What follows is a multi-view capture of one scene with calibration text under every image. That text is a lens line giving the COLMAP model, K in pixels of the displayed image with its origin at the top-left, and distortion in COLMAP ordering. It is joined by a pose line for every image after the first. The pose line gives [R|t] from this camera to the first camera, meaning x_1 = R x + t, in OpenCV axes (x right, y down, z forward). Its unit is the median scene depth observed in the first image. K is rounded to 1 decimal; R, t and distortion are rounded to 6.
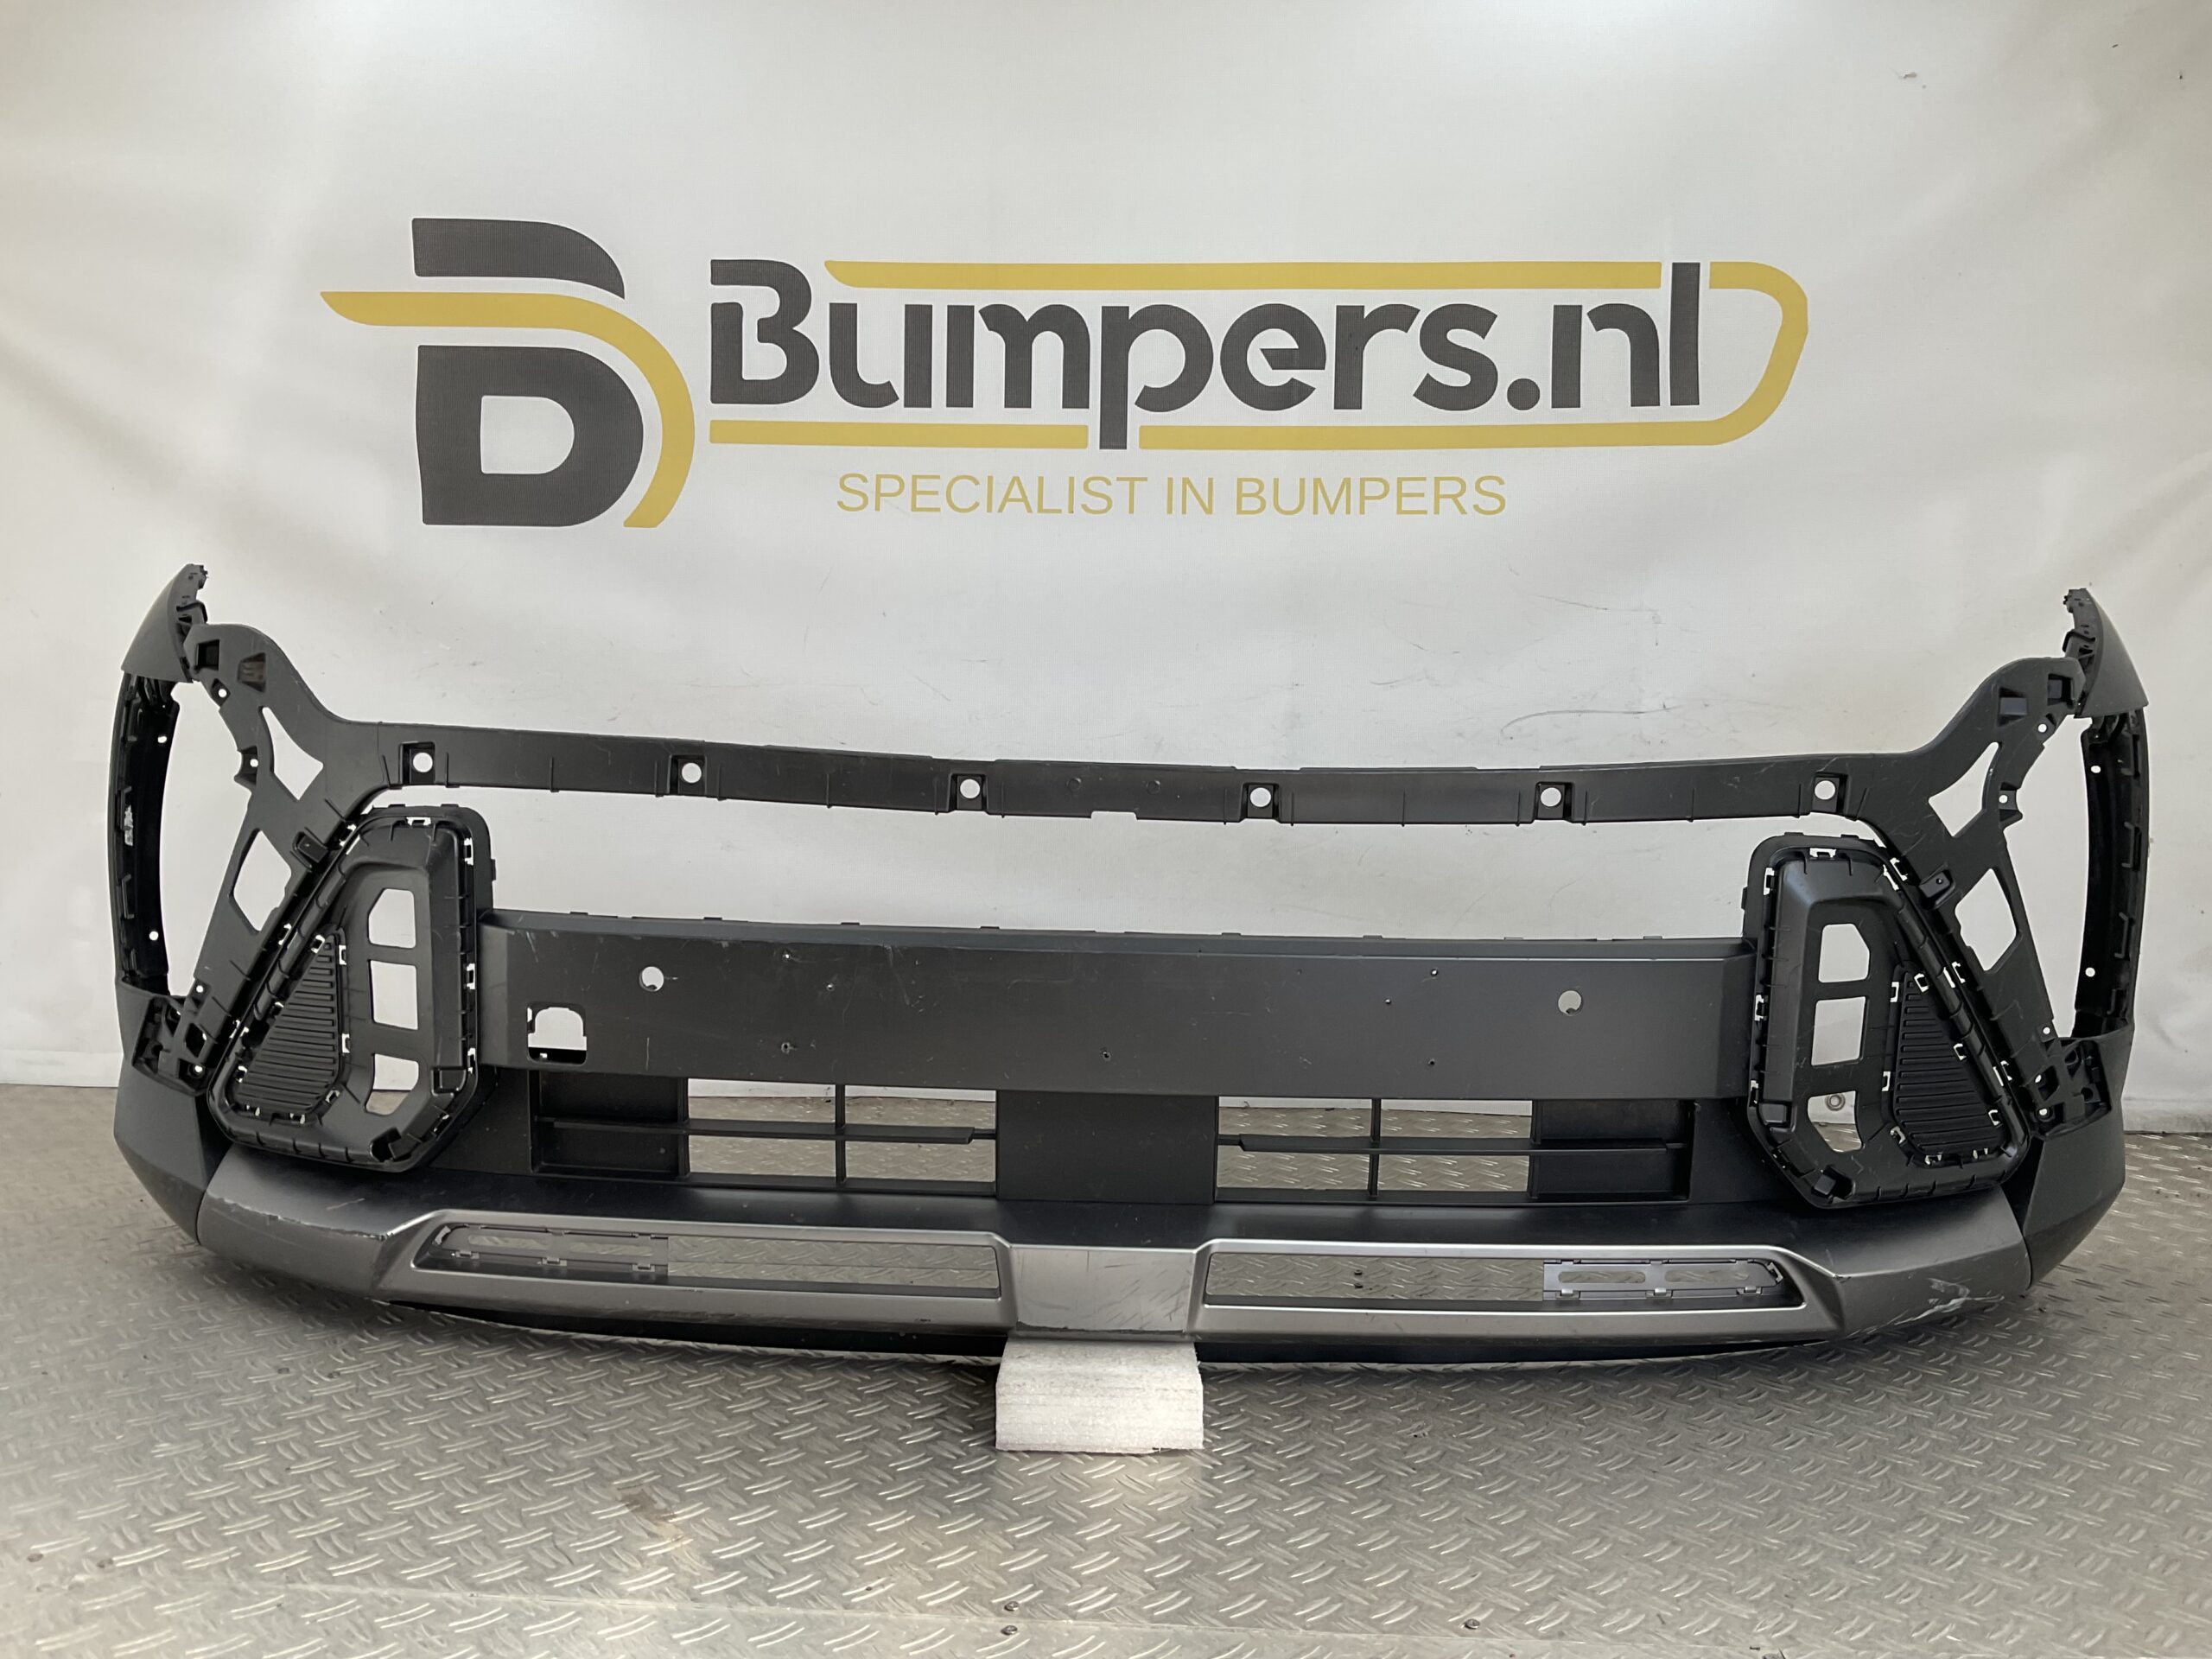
lens RADIAL K [[1807.8, 0, 1106.0], [0, 1807.8, 829.5], [0, 0, 1]] dist [0.142105, -0.311451]
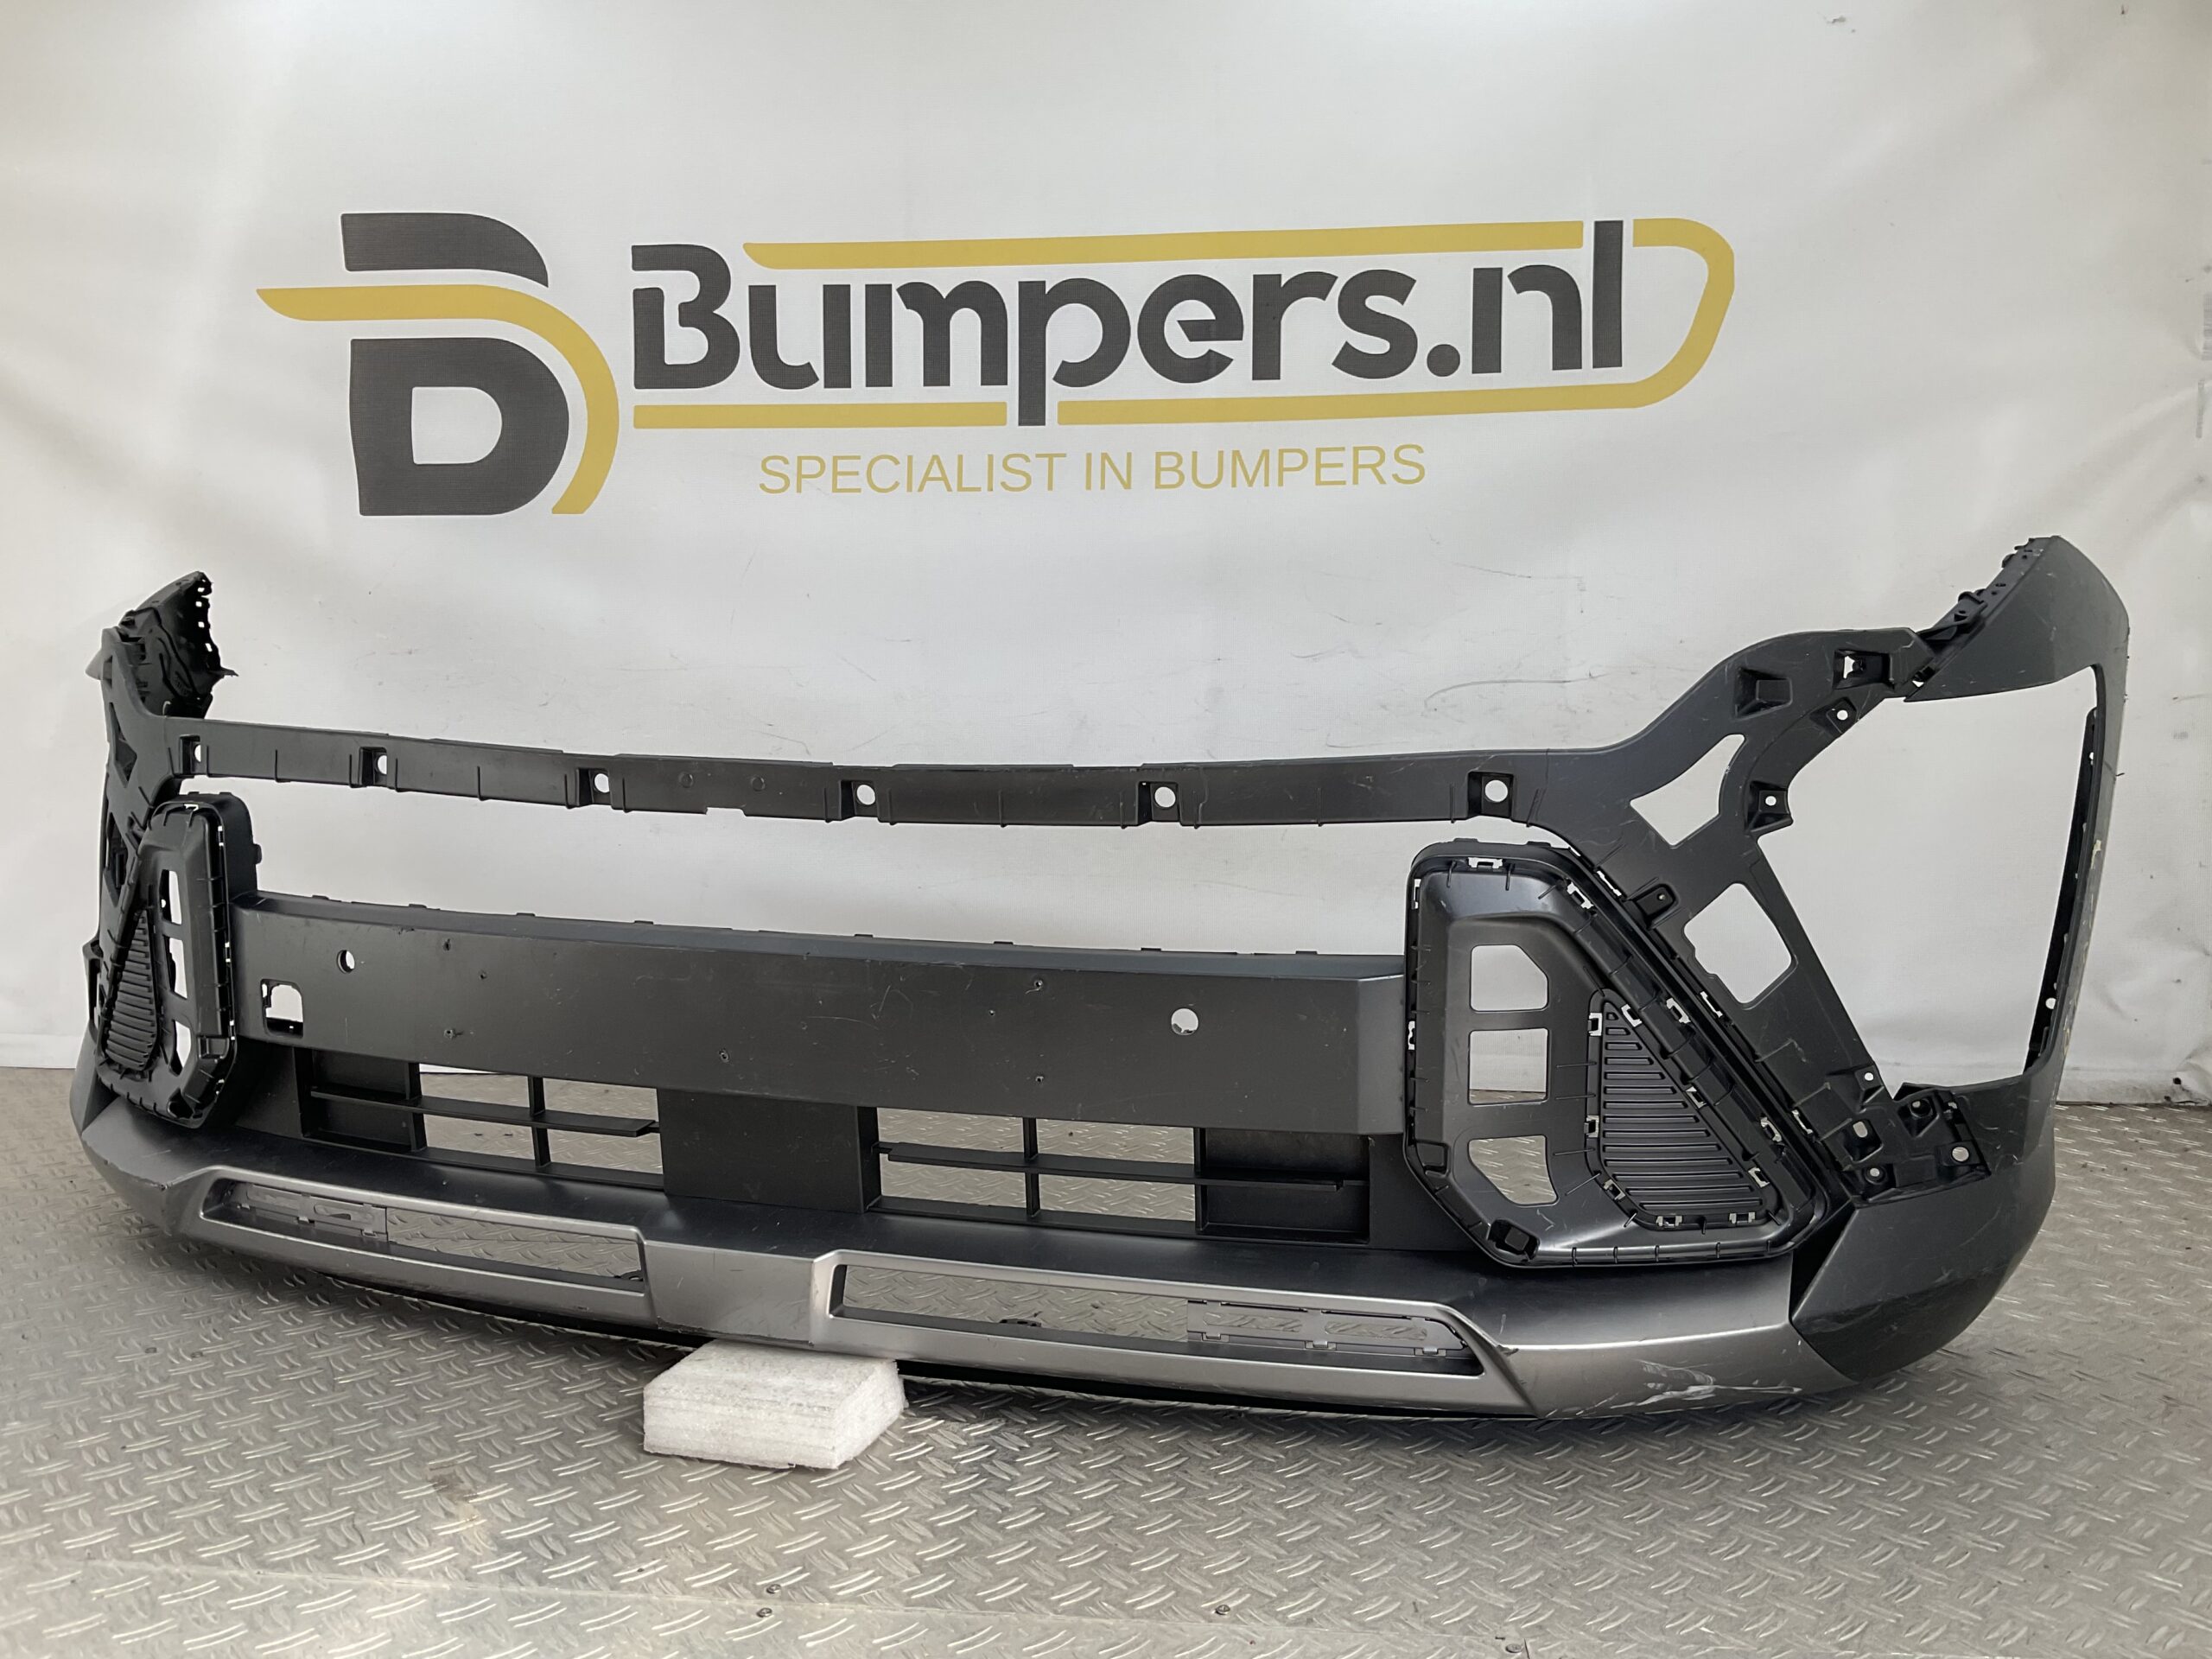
lens RADIAL K [[1807.8, 0, 1106.0], [0, 1807.8, 829.5], [0, 0, 1]] dist [0.142105, -0.311451]
pose [[0.998620, -0.012860, -0.050915, 0.092777], [0.013921, 0.999692, 0.020540, -0.007702], [0.050635, -0.021220, 0.998492, 0.001186]]
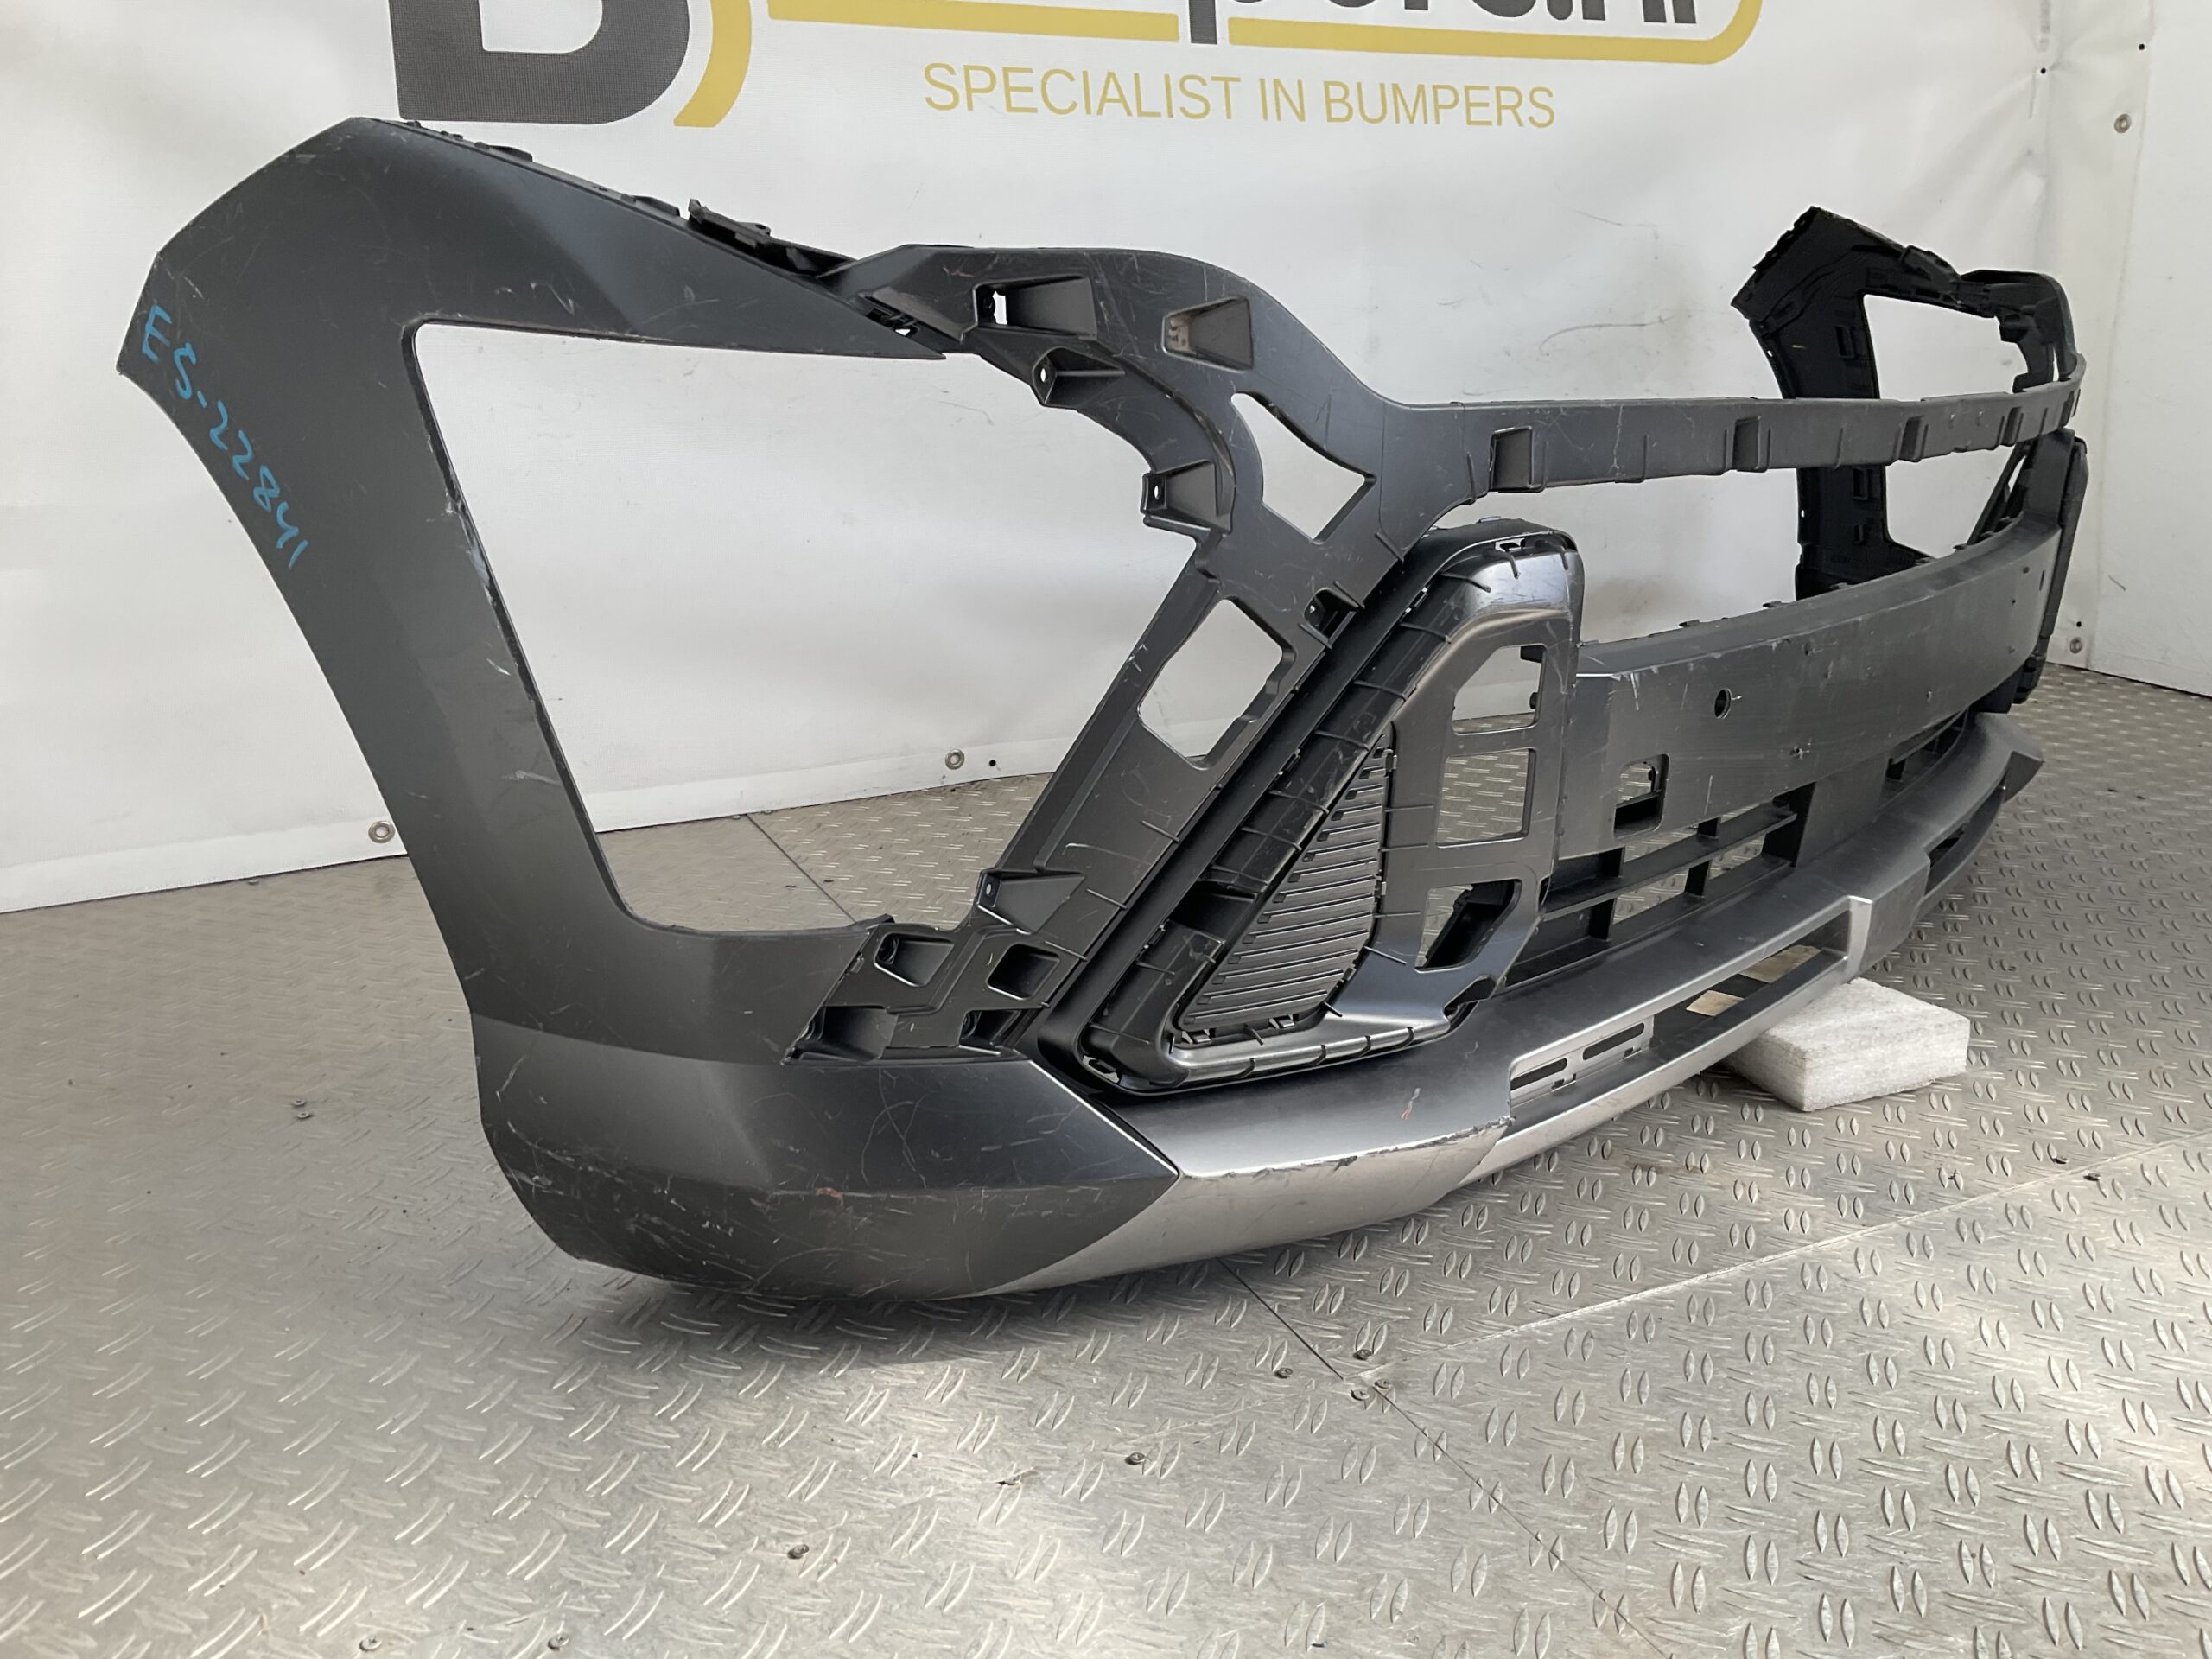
lens RADIAL K [[1807.8, 0, 1106.0], [0, 1807.8, 829.5], [0, 0, 1]] dist [0.142105, -0.311451]
pose [[0.882426, -0.153337, 0.444761, -0.512336], [0.058823, 0.973935, 0.219069, -0.029714], [-0.466759, -0.167150, 0.868445, 0.156957]]
